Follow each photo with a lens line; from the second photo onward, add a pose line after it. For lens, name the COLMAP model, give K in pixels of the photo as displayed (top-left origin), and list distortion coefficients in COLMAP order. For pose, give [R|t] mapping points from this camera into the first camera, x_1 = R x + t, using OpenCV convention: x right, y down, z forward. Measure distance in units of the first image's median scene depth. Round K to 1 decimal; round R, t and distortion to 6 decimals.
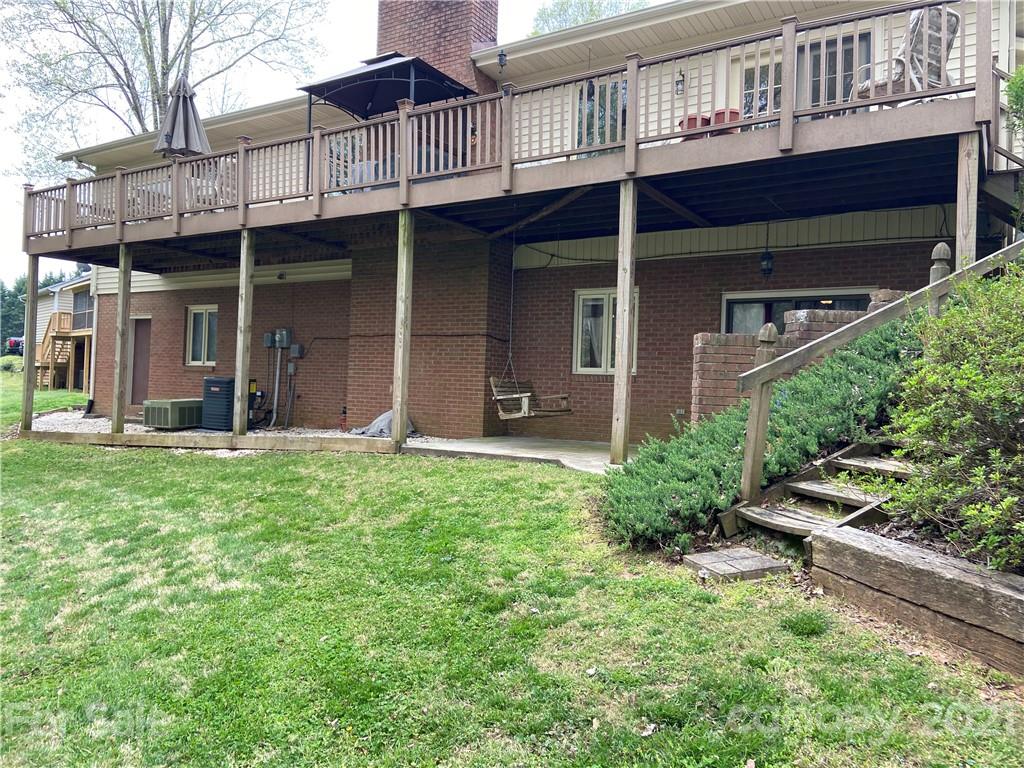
lens RADIAL K [[748.4, 0, 510.2], [0, 748.4, 381.8], [0, 0, 1]] dist [0.047792, -0.000588]
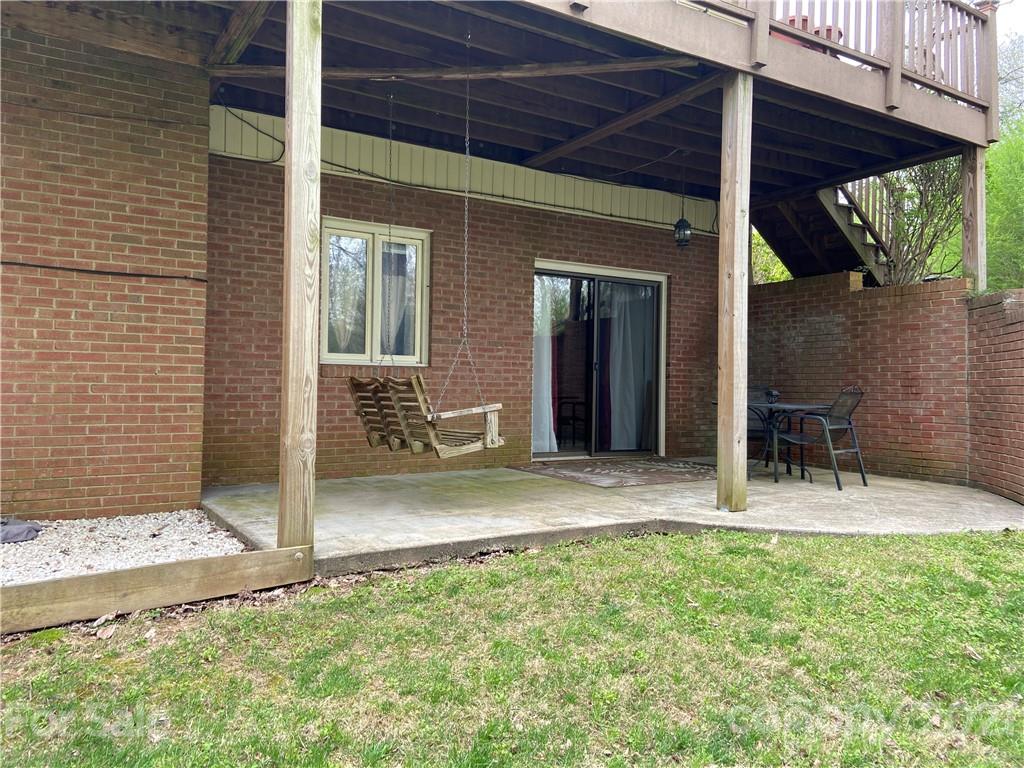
lens RADIAL K [[748.4, 0, 511.8], [0, 748.4, 381.2], [0, 0, 1]] dist [0.047792, -0.000588]
pose [[0.441134, -0.020839, 0.897199, -0.375412], [-0.001853, 0.999707, 0.024131, -0.011690], [-0.897439, -0.012308, 0.440966, 0.628615]]
